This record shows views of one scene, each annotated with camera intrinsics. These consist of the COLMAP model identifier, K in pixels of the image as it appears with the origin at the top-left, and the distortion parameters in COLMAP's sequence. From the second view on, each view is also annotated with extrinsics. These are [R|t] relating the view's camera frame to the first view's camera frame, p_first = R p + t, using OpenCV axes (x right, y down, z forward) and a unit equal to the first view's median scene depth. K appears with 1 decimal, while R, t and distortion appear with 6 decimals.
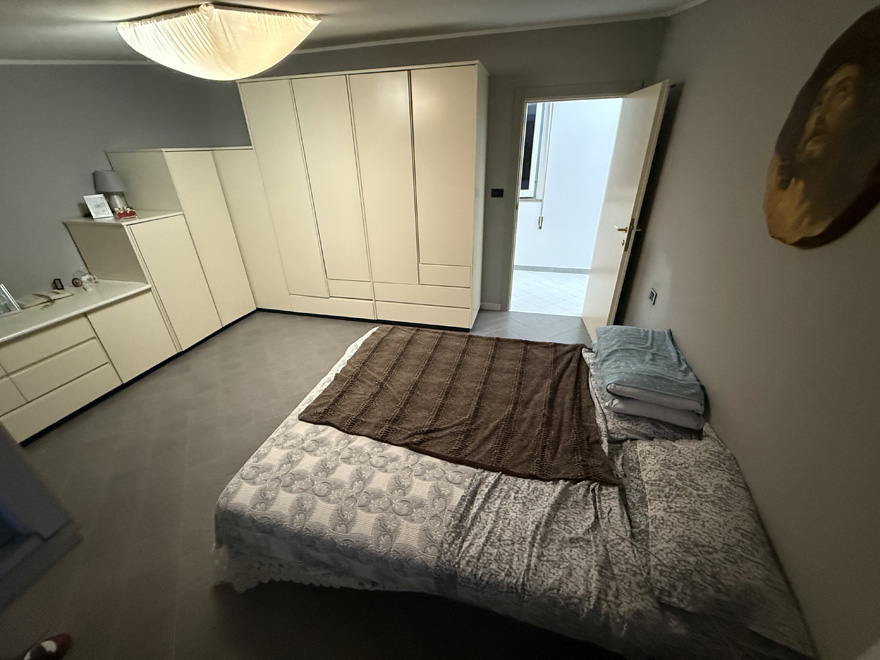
lens RADIAL K [[354.9, 0, 435.7], [0, 354.9, 327.0], [0, 0, 1]] dist [-0.000345, 0.000186]
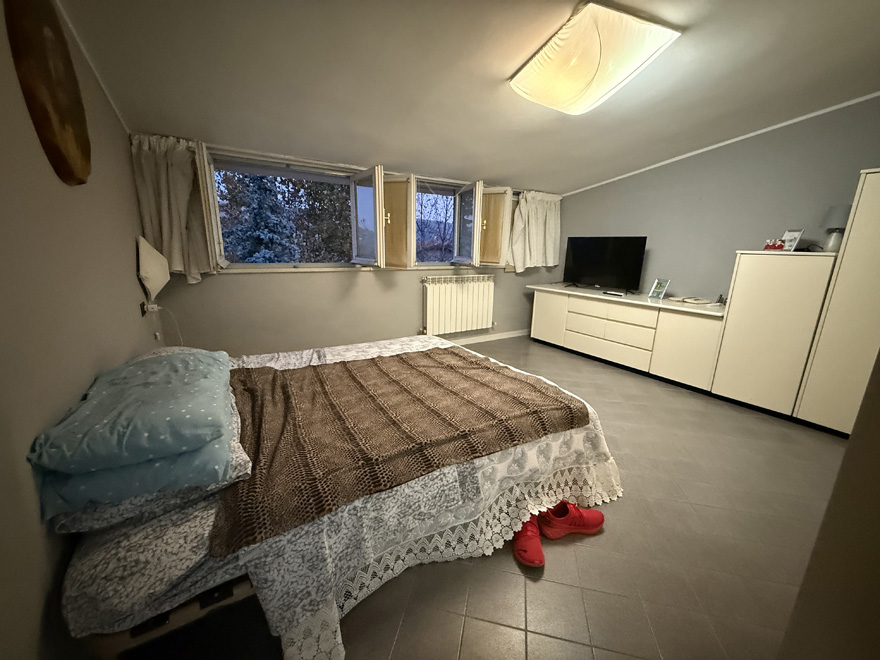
lens RADIAL K [[354.9, 0, 434.7], [0, 354.9, 335.1], [0, 0, 1]] dist [-0.000345, 0.000186]
pose [[-0.683789, 0.183685, -0.706182, 0.618428], [-0.341052, 0.775122, 0.531855, -0.466471], [0.645071, 0.604521, -0.467374, 1.433397]]
